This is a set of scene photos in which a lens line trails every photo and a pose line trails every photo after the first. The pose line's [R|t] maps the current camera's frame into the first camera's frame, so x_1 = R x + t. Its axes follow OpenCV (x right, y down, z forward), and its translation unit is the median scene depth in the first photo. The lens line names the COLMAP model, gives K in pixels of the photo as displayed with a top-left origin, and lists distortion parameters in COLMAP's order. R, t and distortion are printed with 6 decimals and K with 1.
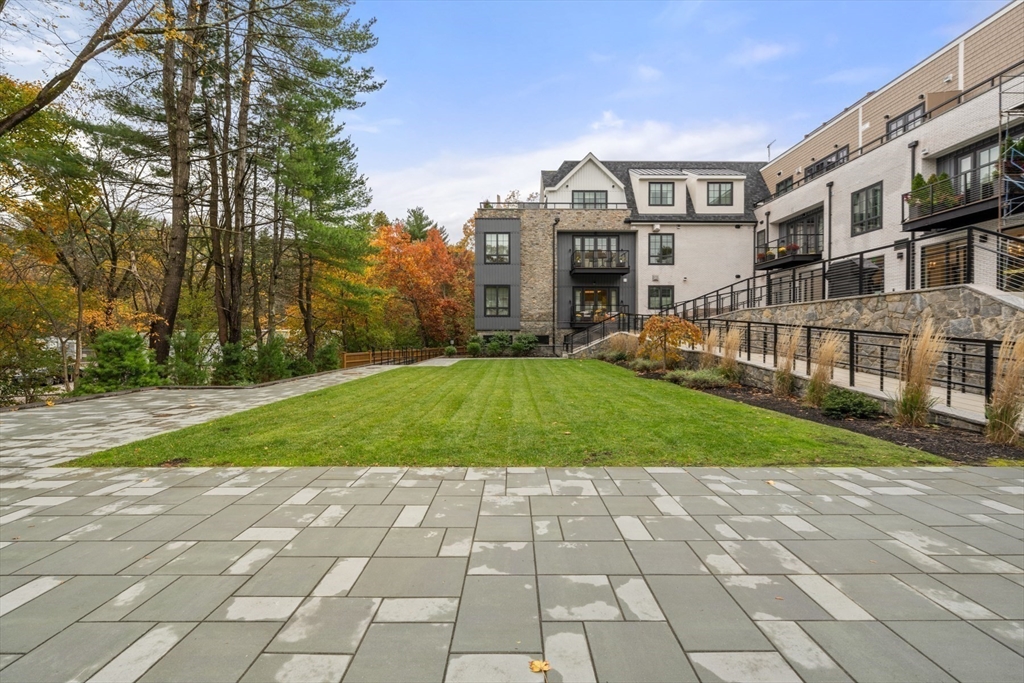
lens RADIAL K [[428.2, 0, 513.1], [0, 428.2, 339.0], [0, 0, 1]] dist [0.002517, -0.000993]
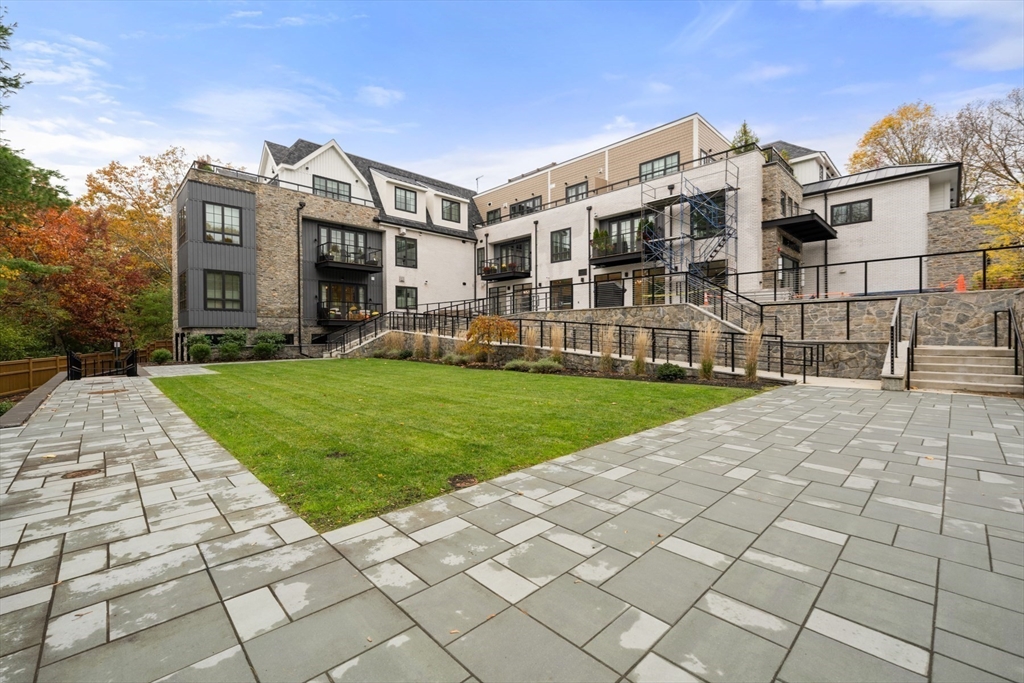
lens RADIAL K [[428.2, 0, 515.4], [0, 428.2, 337.5], [0, 0, 1]] dist [0.002517, -0.000993]
pose [[0.716871, -0.009262, 0.697144, -0.204462], [0.011196, 0.999936, 0.001772, 0.002227], [-0.697116, 0.006535, 0.716929, 0.054273]]
